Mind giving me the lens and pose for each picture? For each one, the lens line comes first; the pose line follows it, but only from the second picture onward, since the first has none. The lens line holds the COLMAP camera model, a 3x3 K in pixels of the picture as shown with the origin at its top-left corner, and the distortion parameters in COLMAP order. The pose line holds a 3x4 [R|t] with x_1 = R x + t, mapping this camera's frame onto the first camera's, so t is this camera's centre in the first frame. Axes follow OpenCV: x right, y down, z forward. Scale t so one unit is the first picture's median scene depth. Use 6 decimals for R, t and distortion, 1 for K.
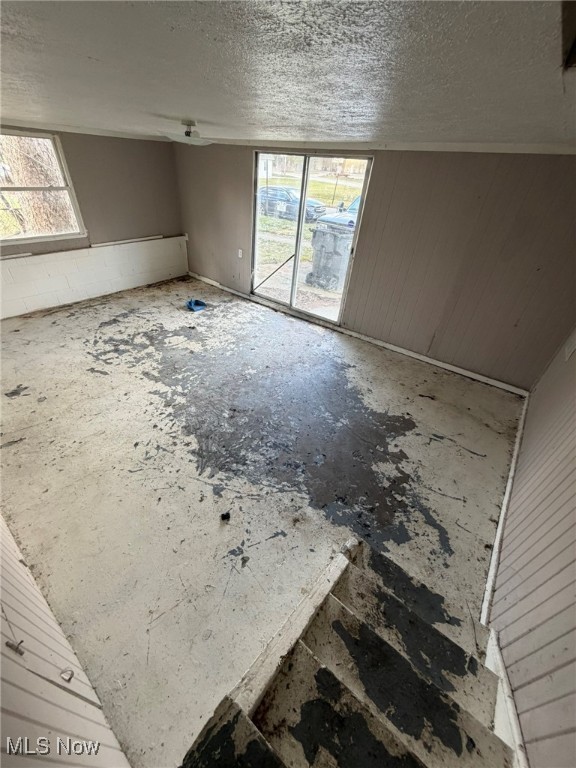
lens RADIAL K [[303.8, 0, 283.7], [0, 303.8, 383.4], [0, 0, 1]] dist [-0.001417, 0.000169]
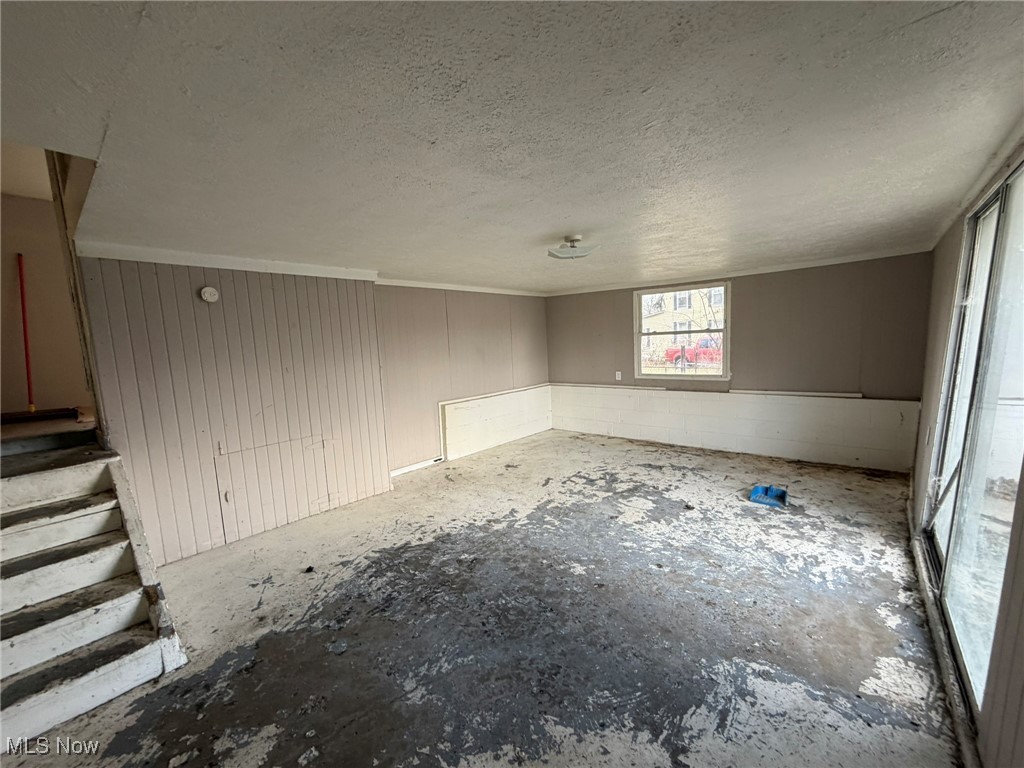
lens RADIAL K [[405.0, 0, 507.3], [0, 405.0, 383.6], [0, 0, 1]] dist [-0.001417, 0.000169]
pose [[-0.049980, 0.046211, -0.997681, 0.544353], [-0.550809, 0.832008, 0.066131, -0.260889], [0.833134, 0.552836, -0.016131, 0.623075]]
